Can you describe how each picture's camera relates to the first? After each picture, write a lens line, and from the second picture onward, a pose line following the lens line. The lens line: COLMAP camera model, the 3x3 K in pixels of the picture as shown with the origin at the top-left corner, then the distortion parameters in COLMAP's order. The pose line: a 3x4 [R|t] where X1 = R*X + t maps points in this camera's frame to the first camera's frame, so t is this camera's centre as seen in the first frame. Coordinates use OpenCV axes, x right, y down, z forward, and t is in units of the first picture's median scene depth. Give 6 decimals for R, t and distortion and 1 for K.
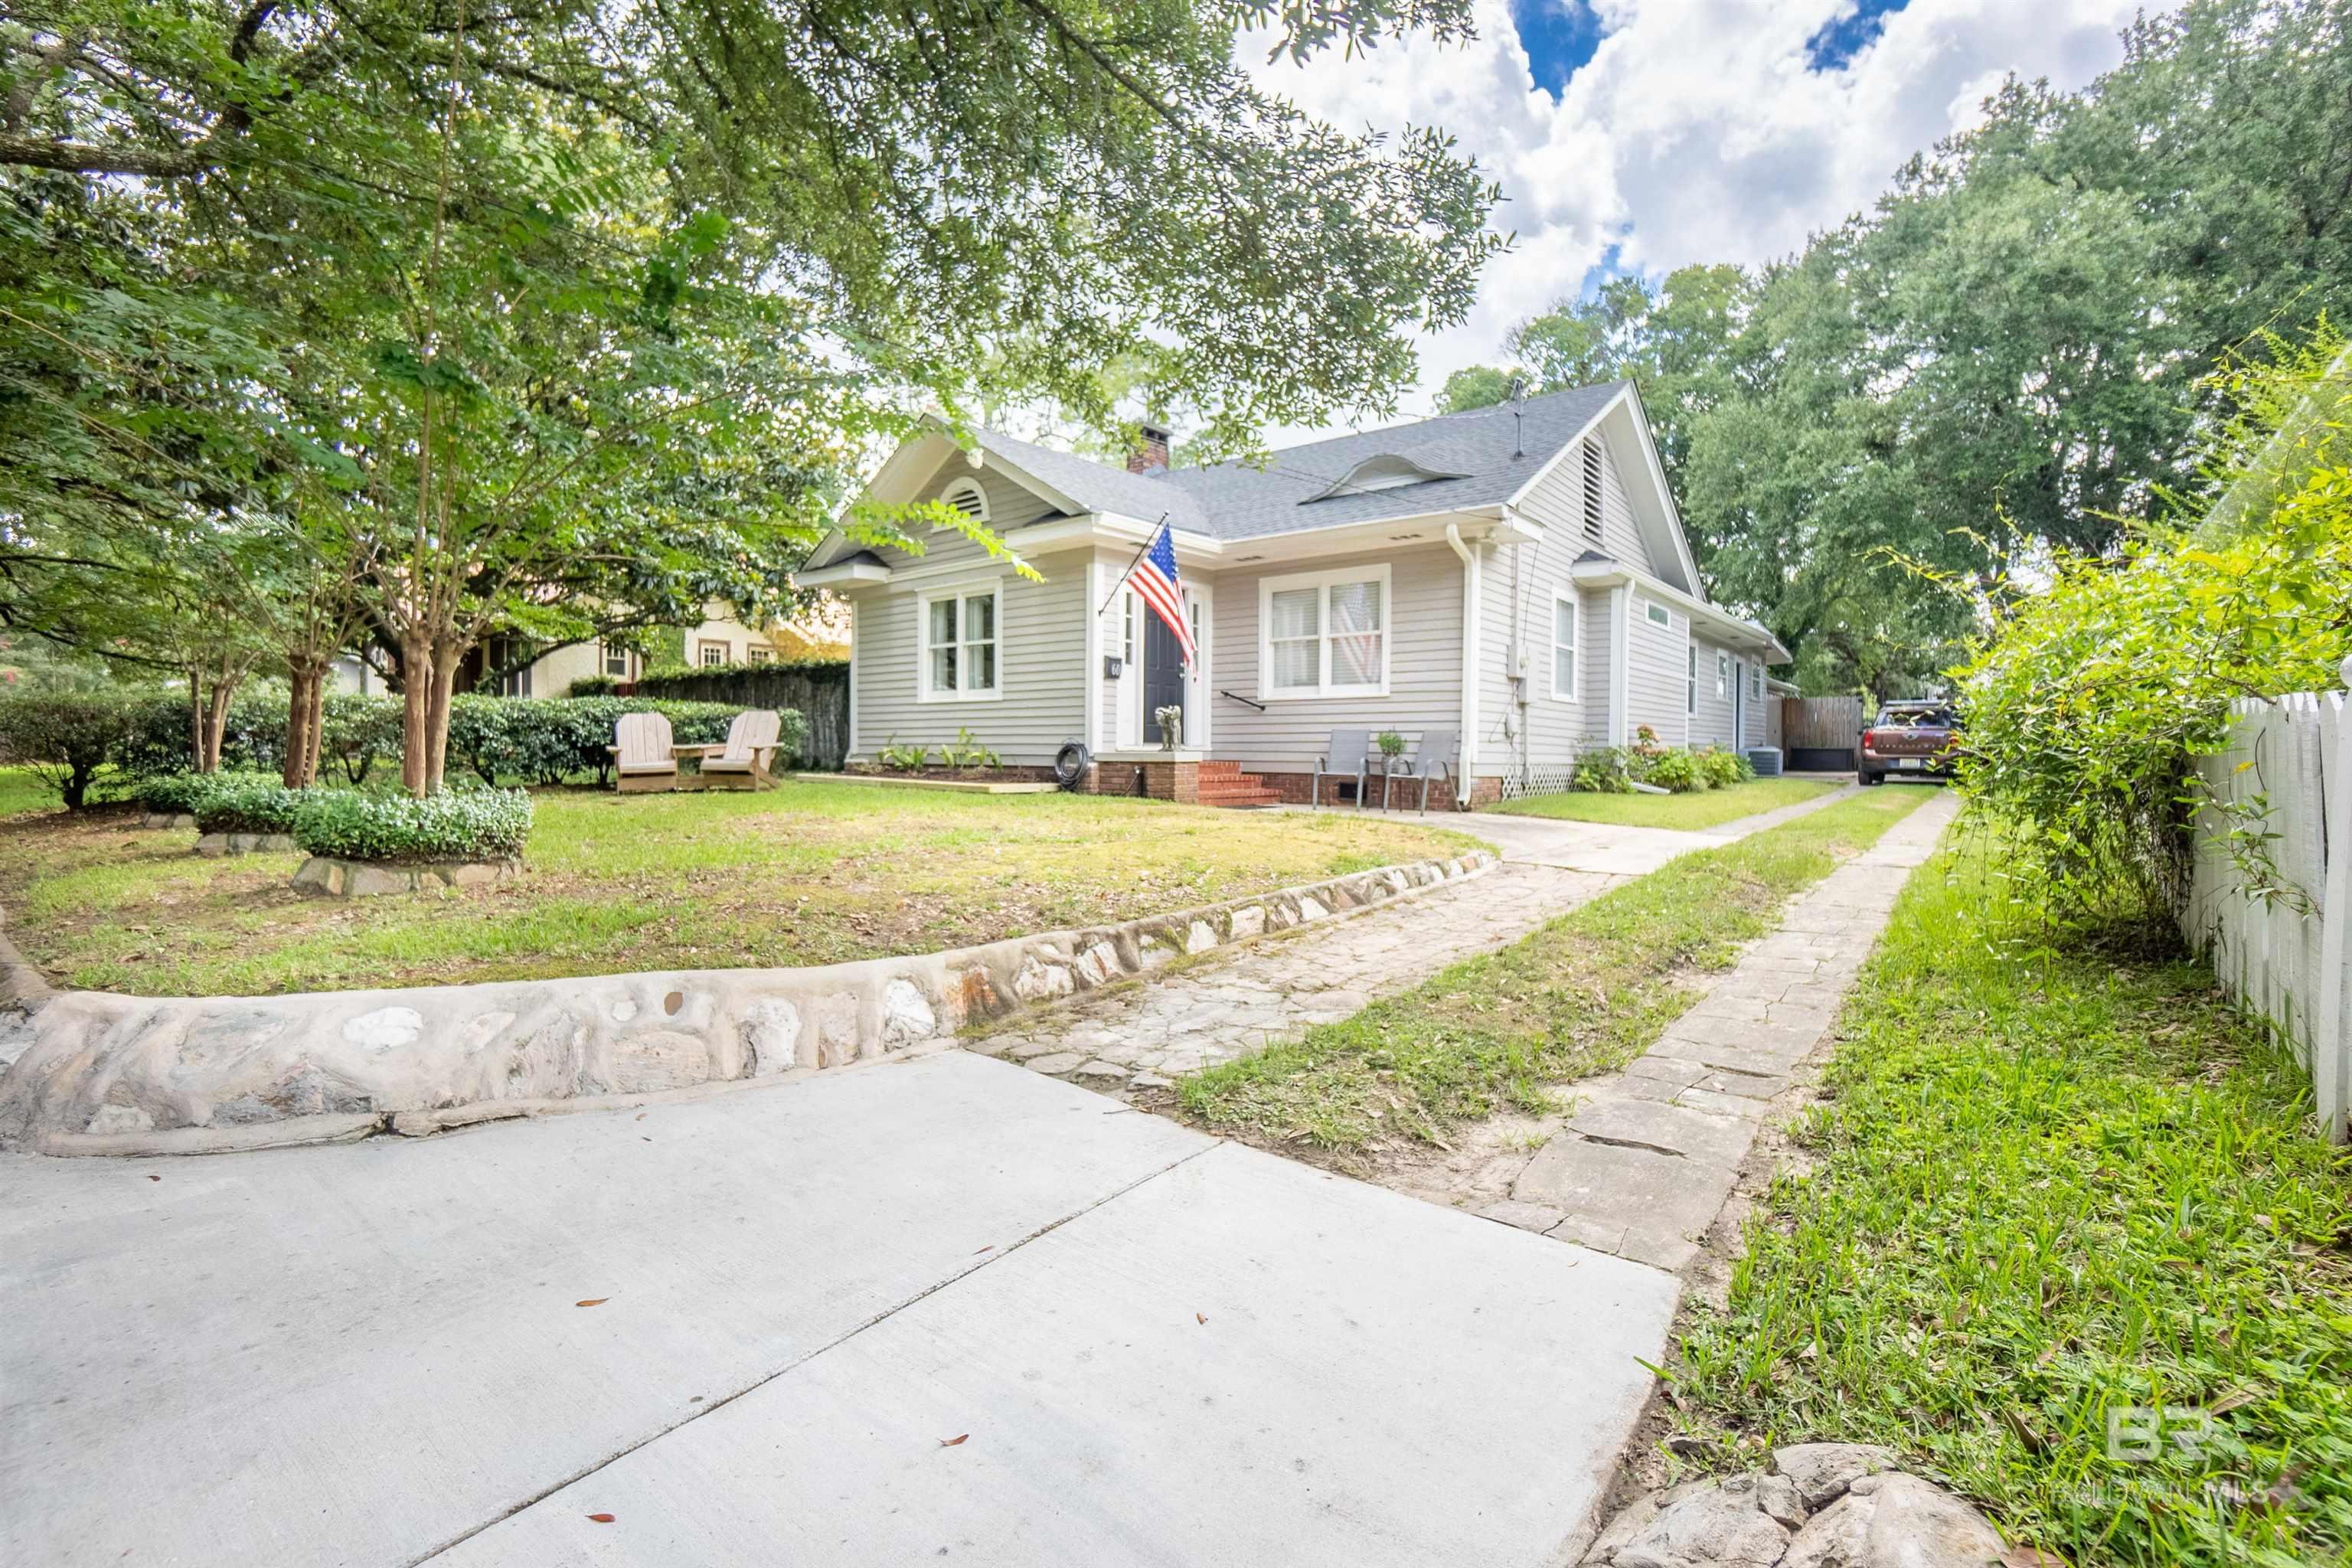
lens RADIAL K [[1055.9, 0, 1197.8], [0, 1055.9, 758.5], [0, 0, 1]] dist [-0.050107, 0.015673]
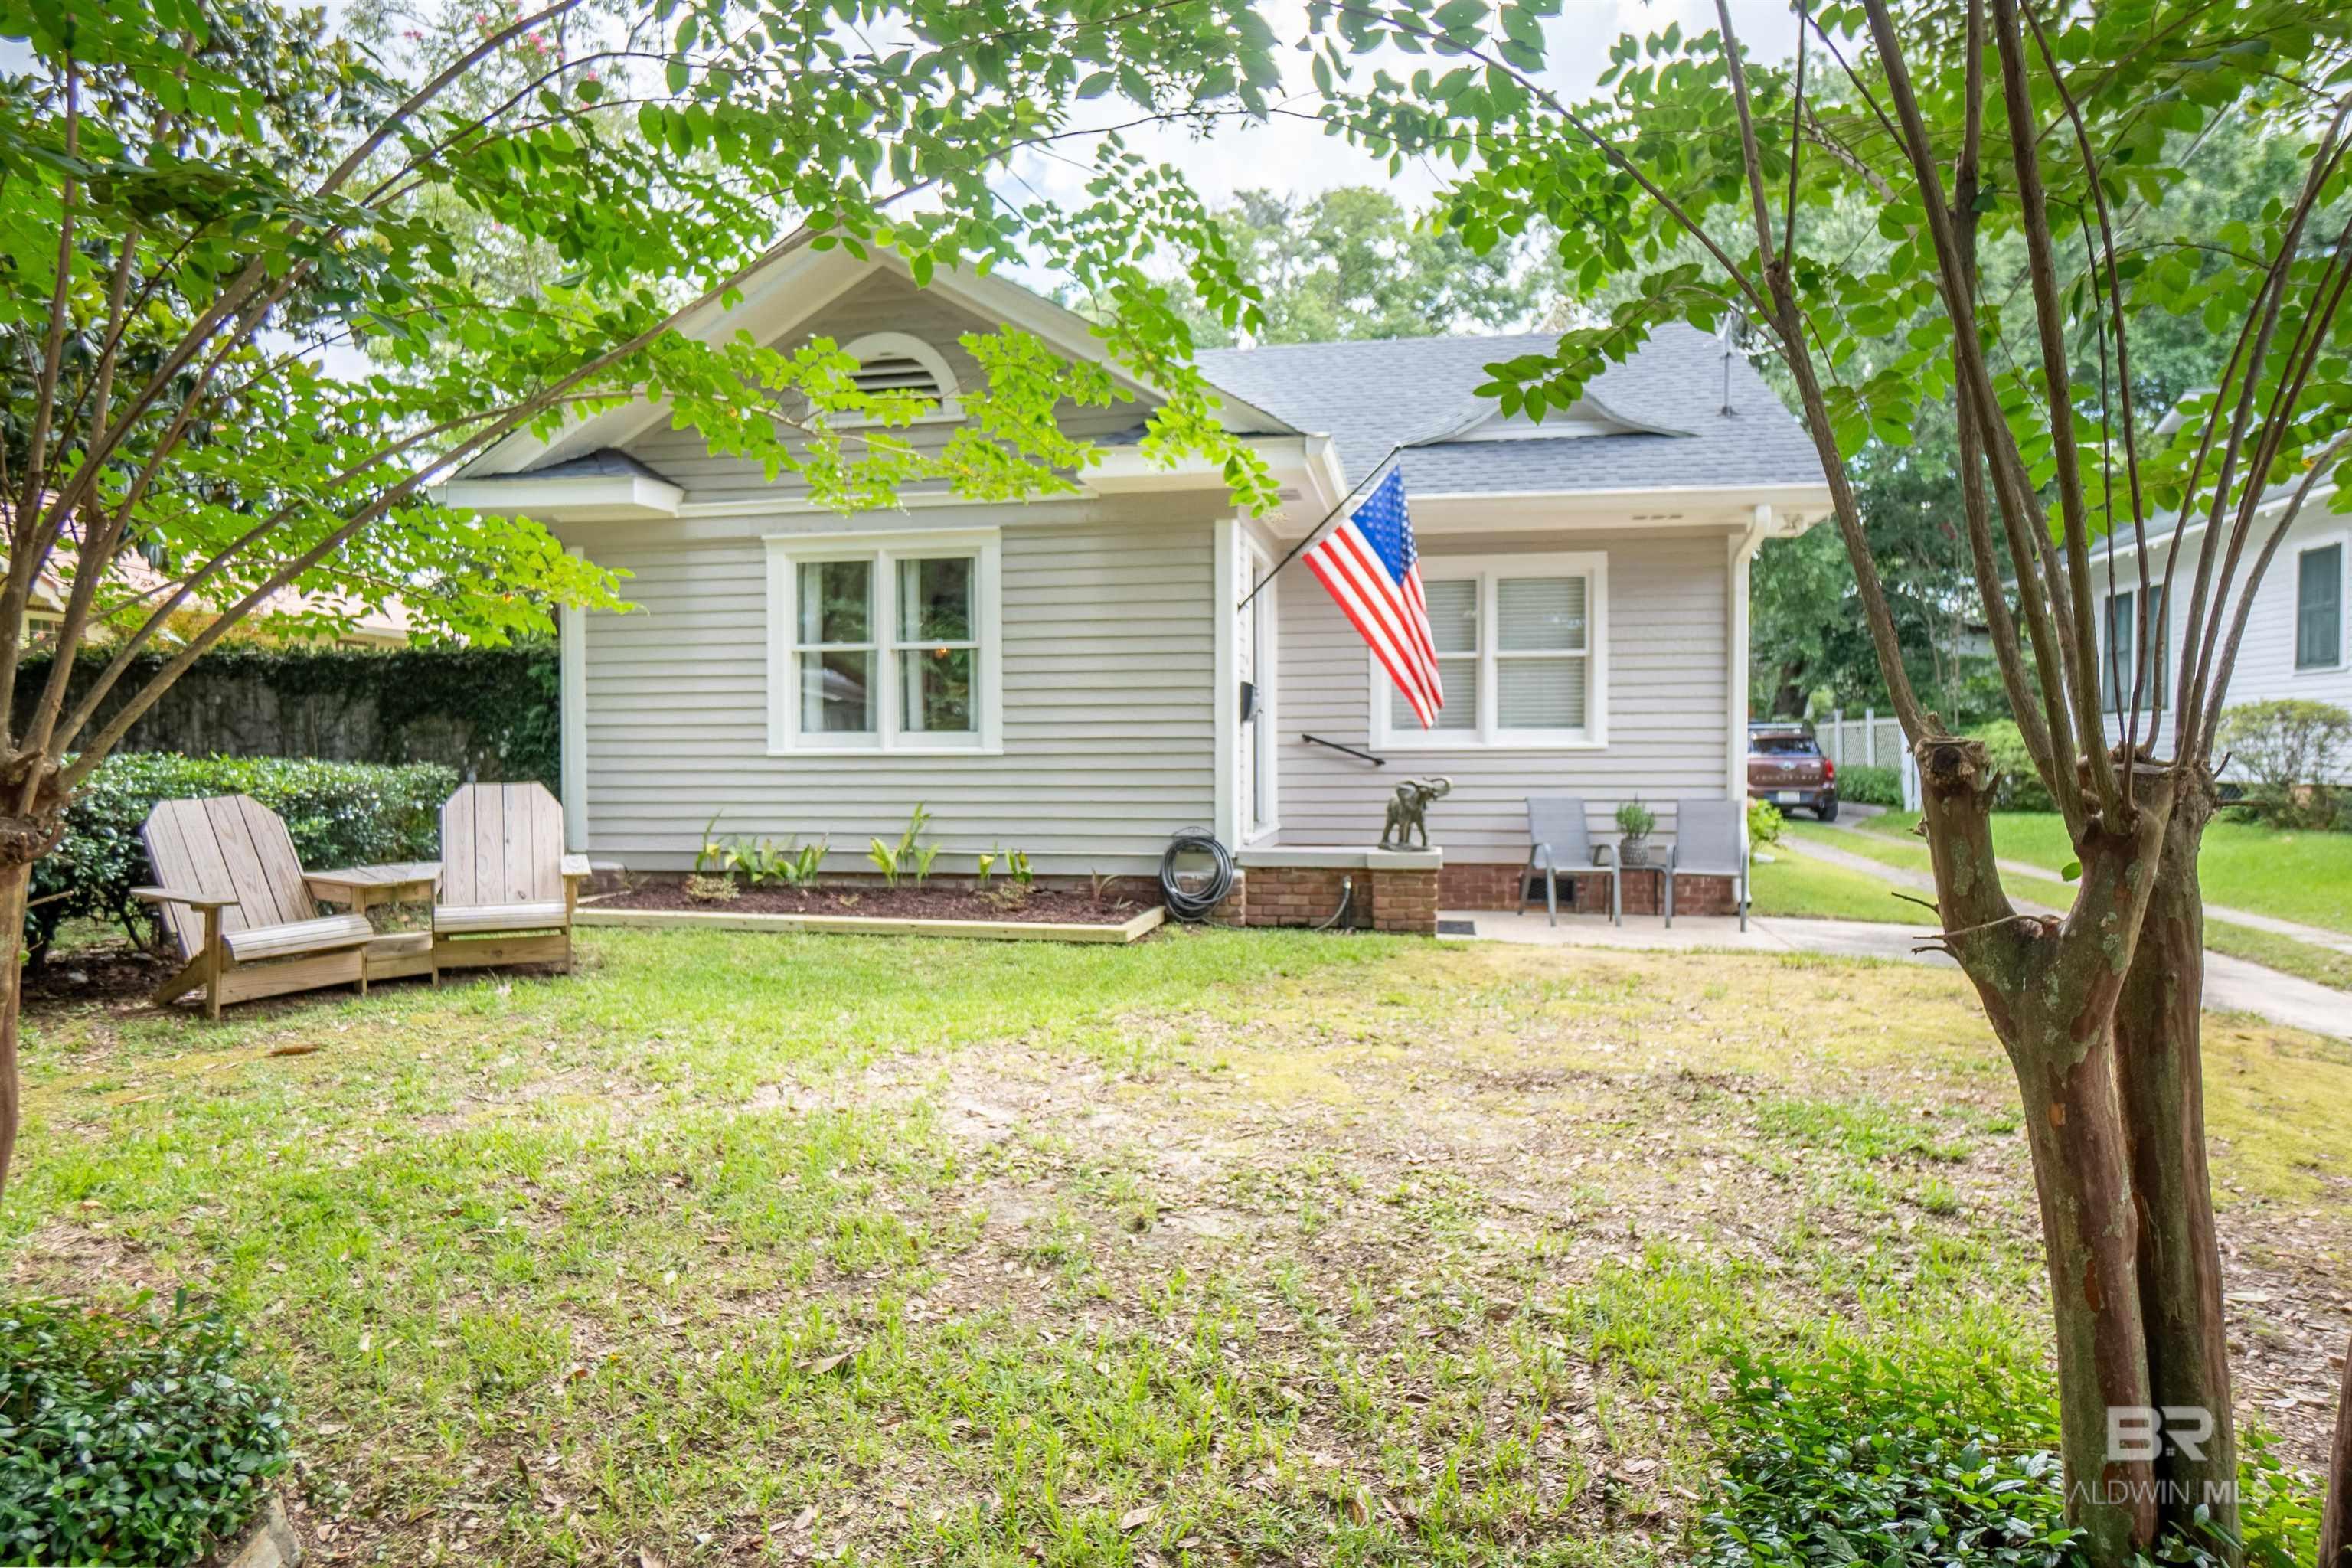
lens RADIAL K [[1352.6, 0, 1184.5], [0, 1352.6, 760.3], [0, 0, 1]] dist [-0.014882, 0.020799]
pose [[0.879655, -0.012032, 0.475460, -0.410845], [0.013748, 0.999905, -0.000132, -0.048521], [-0.475414, 0.006653, 0.879737, 0.322946]]
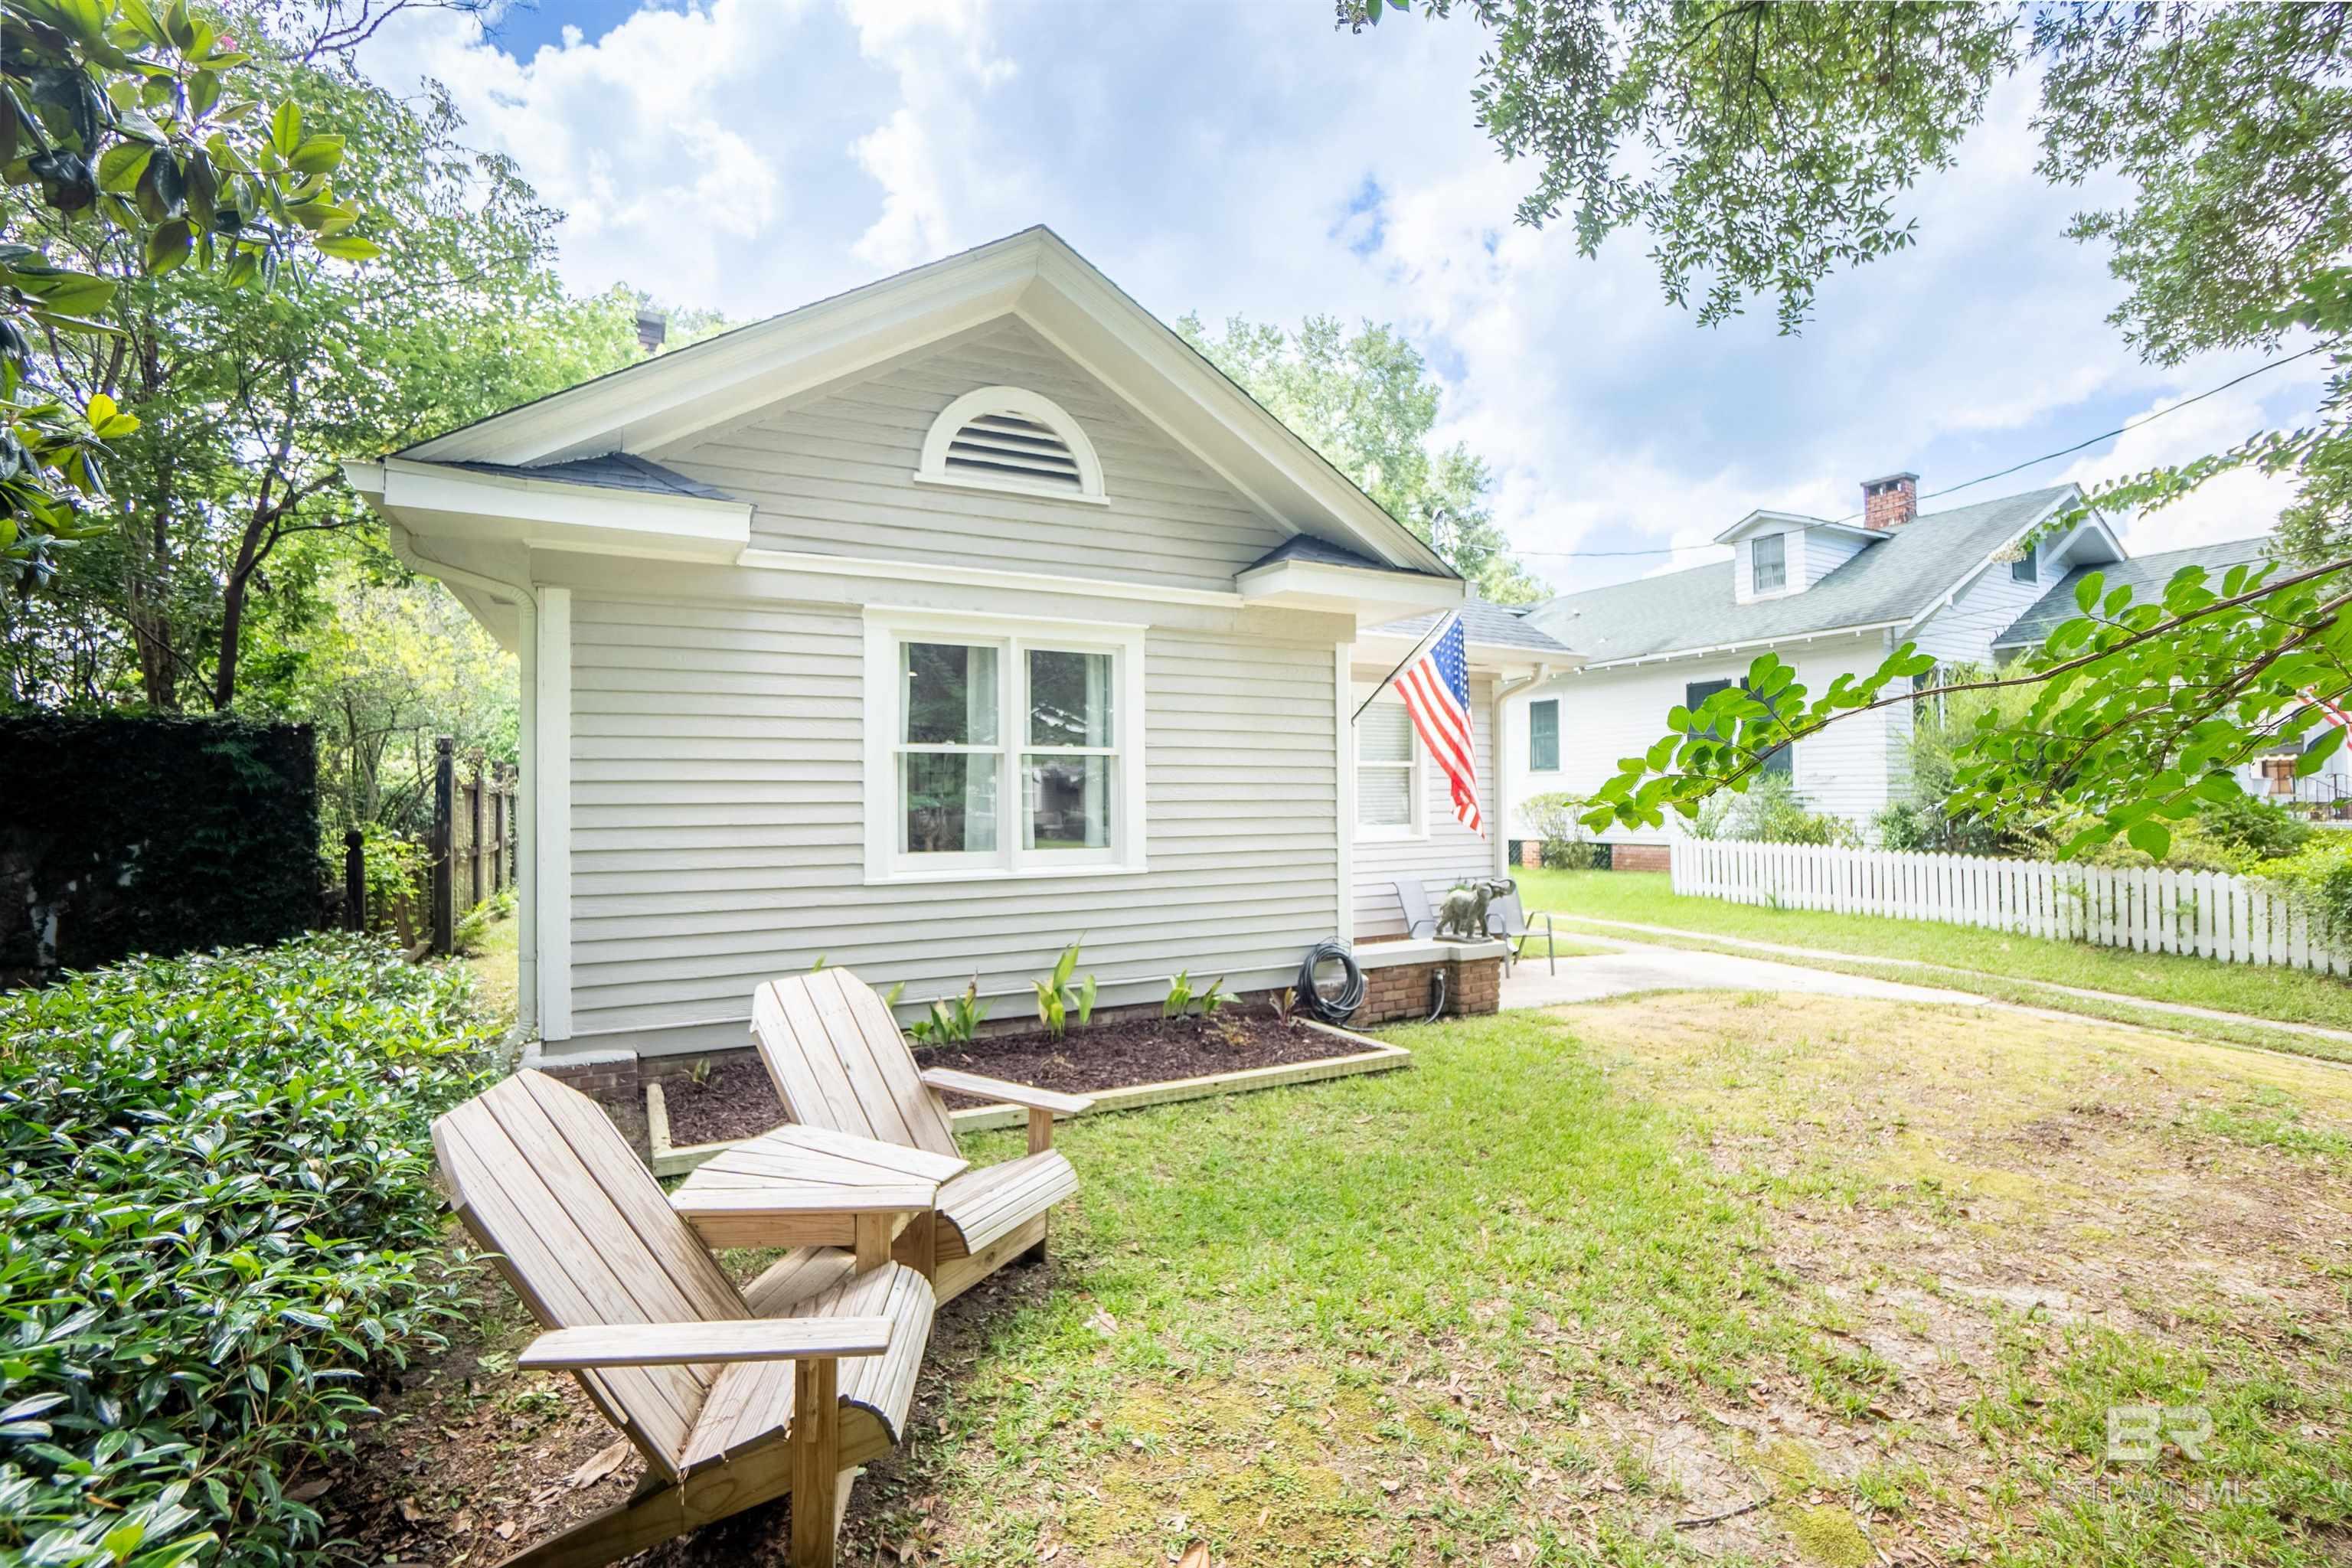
lens RADIAL K [[1055.9, 0, 1172.6], [0, 1055.9, 767.7], [0, 0, 1]] dist [-0.050107, 0.015673]
pose [[0.379449, 0.015313, 0.925086, -0.607491], [0.018292, 0.999543, -0.024048, -0.087828], [-0.925032, 0.026046, 0.378996, 0.752005]]
